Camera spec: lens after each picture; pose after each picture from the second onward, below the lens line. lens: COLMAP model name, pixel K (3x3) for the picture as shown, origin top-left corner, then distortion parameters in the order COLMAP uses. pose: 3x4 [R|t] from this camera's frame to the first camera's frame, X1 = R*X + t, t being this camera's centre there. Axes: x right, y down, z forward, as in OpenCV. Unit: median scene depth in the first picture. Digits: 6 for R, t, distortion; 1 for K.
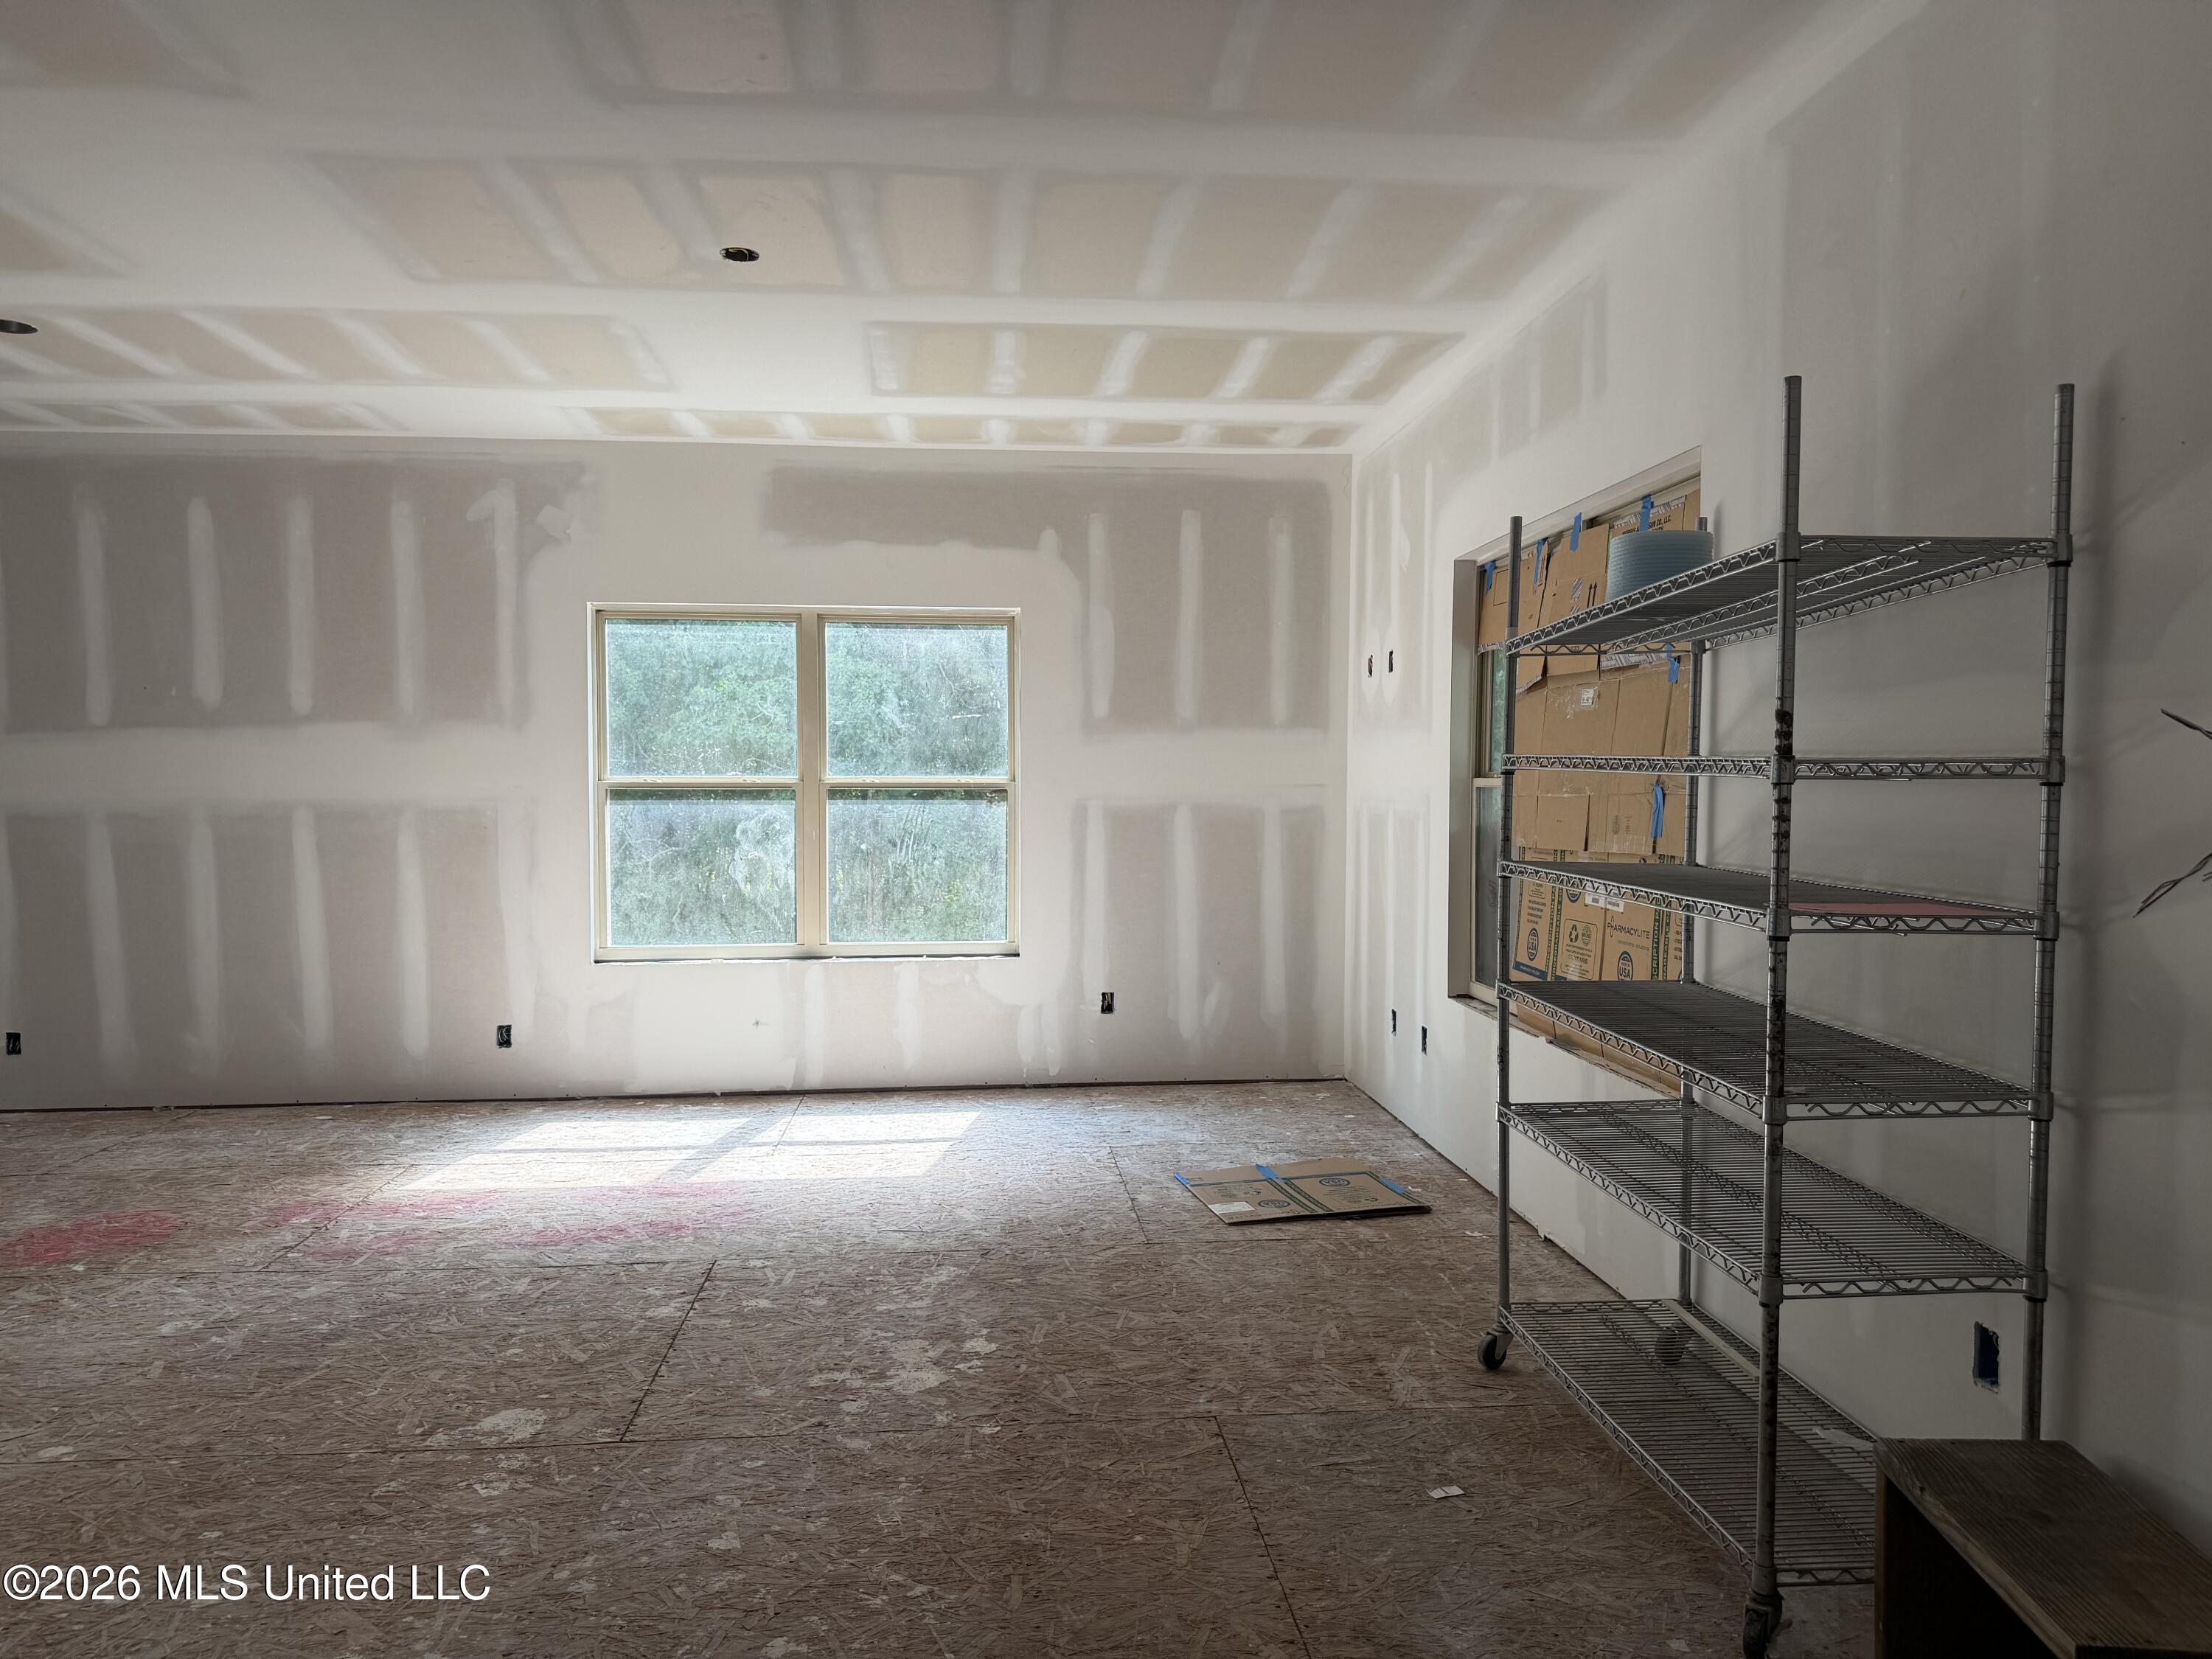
lens RADIAL K [[1546.3, 0, 1106.0], [0, 1546.3, 829.5], [0, 0, 1]] dist [0.092135, -0.122575]
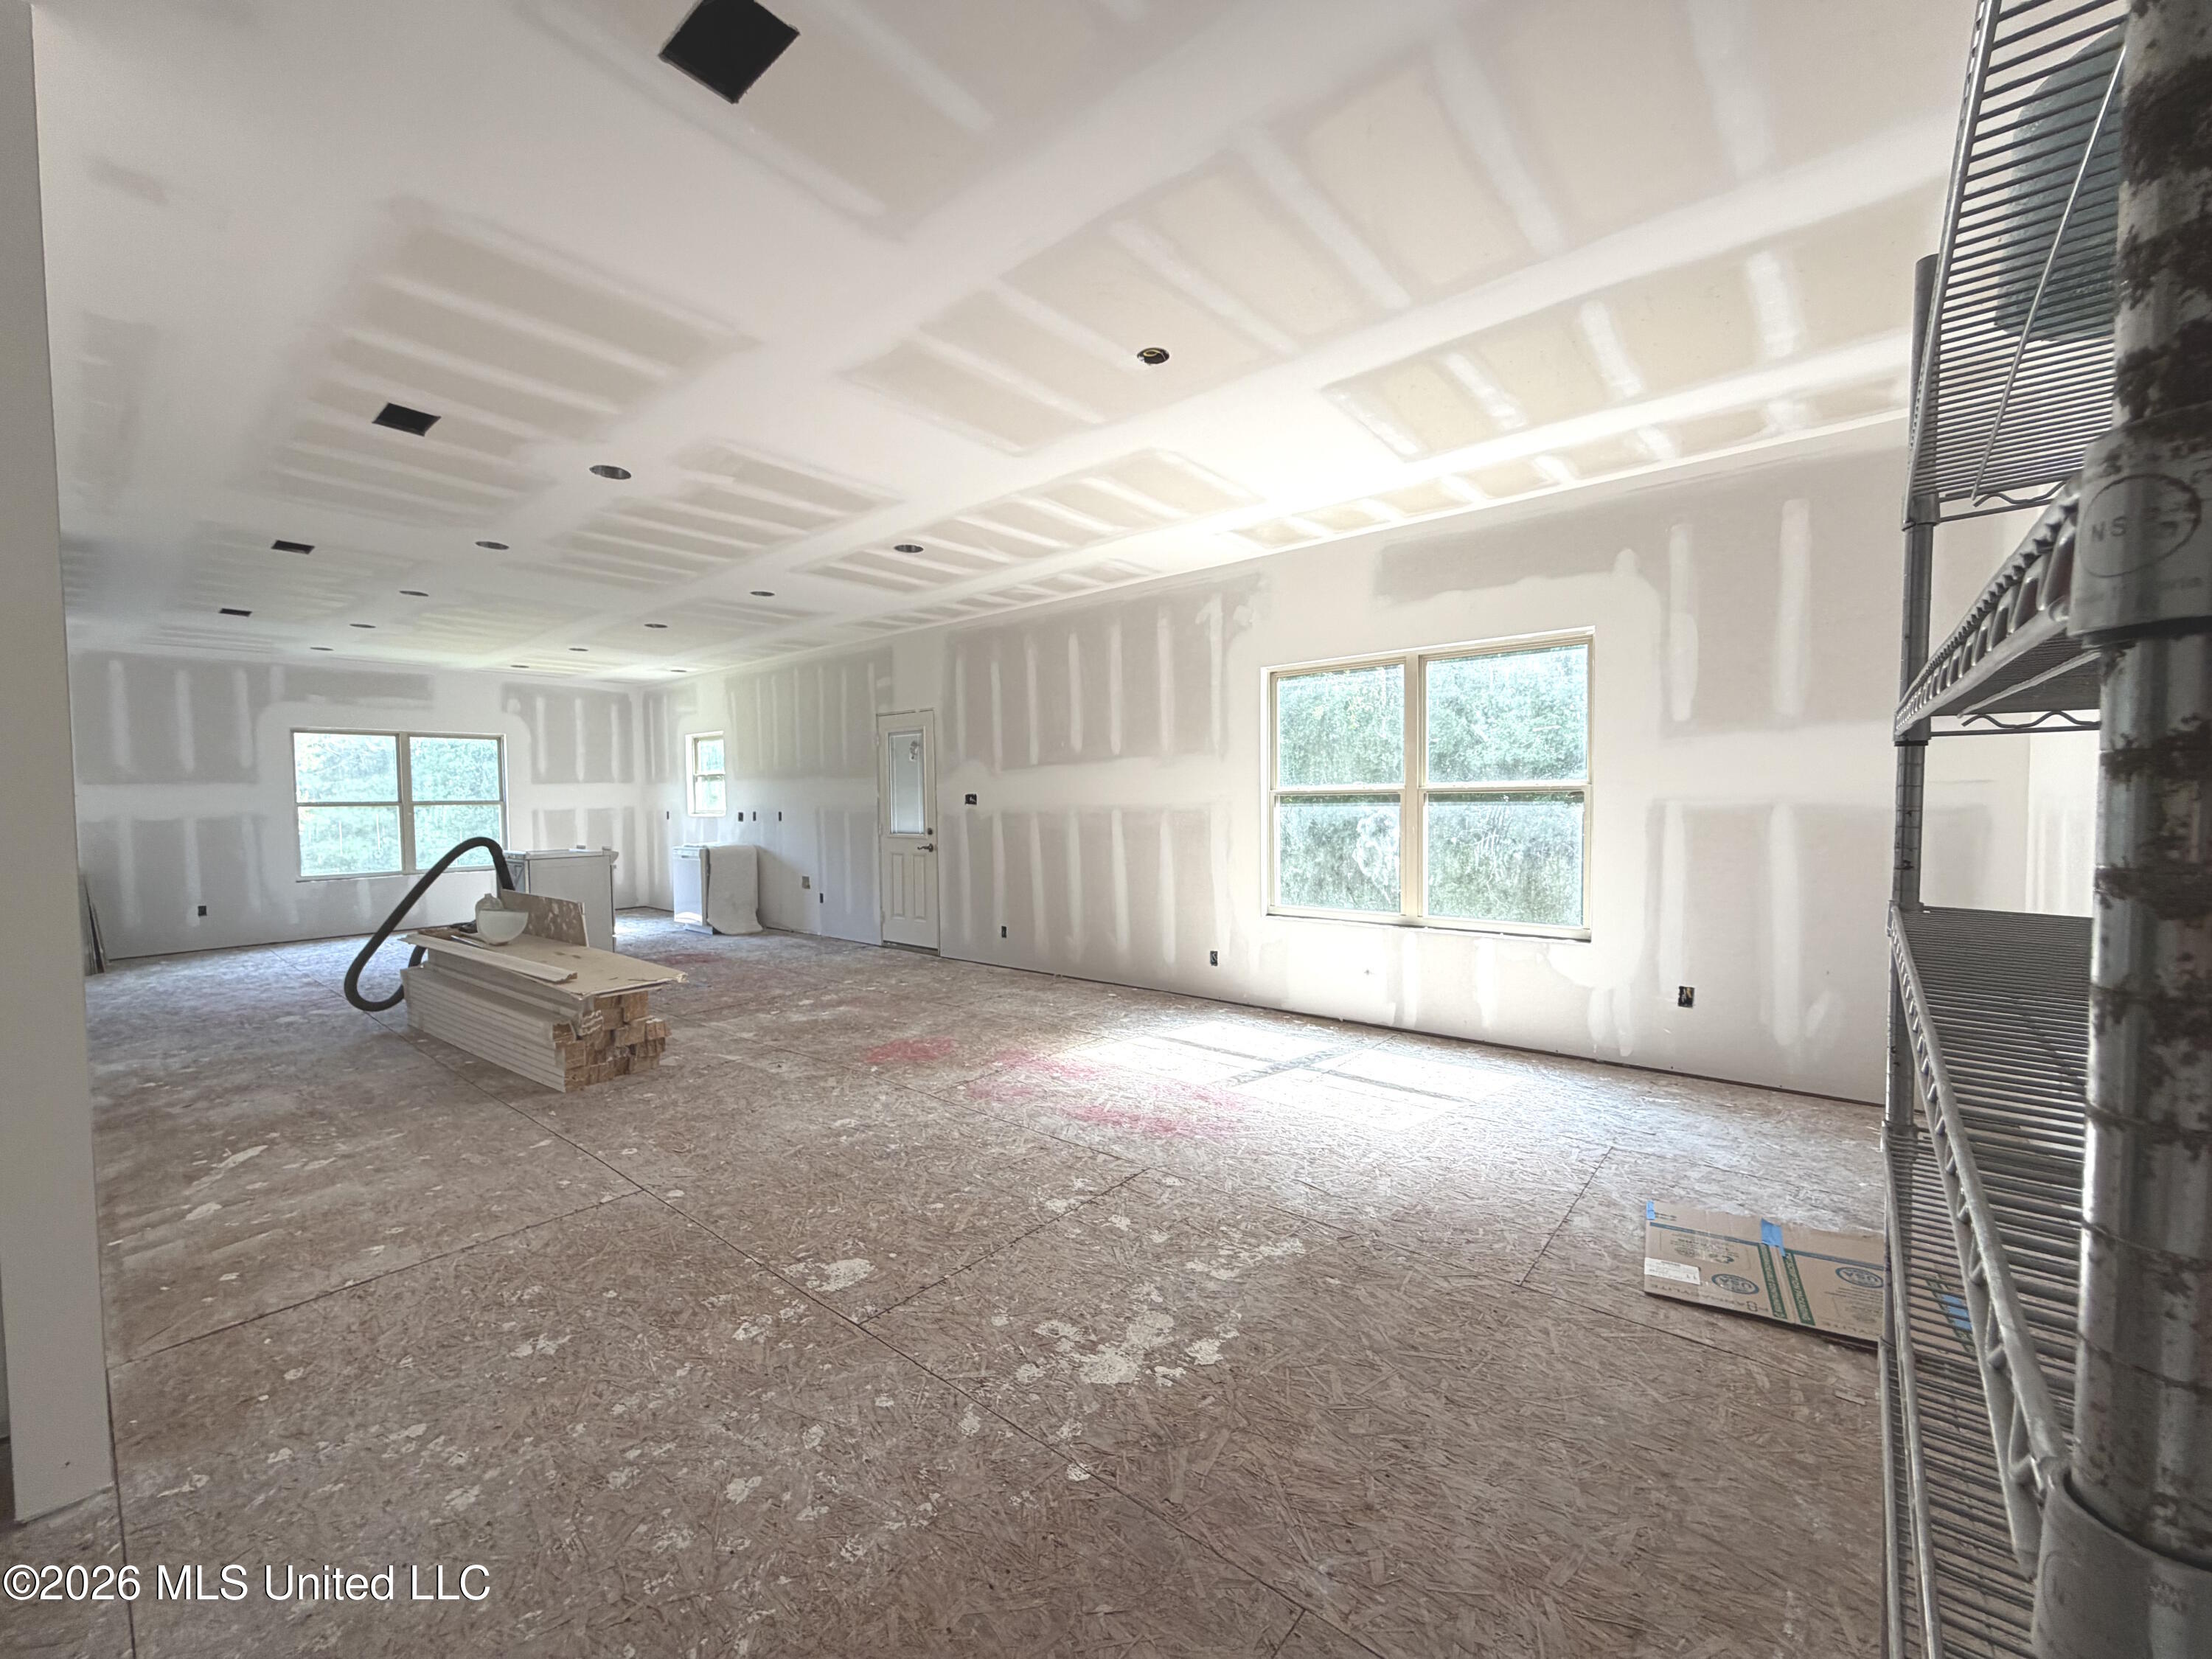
lens RADIAL K [[882.5, 0, 1106.0], [0, 882.5, 829.5], [0, 0, 1]] dist [0.013373, -0.005962]
pose [[0.701560, 0.015996, -0.712431, 0.177645], [-0.008378, 0.999864, 0.014200, -0.006072], [0.712561, -0.003993, 0.701599, 0.366133]]
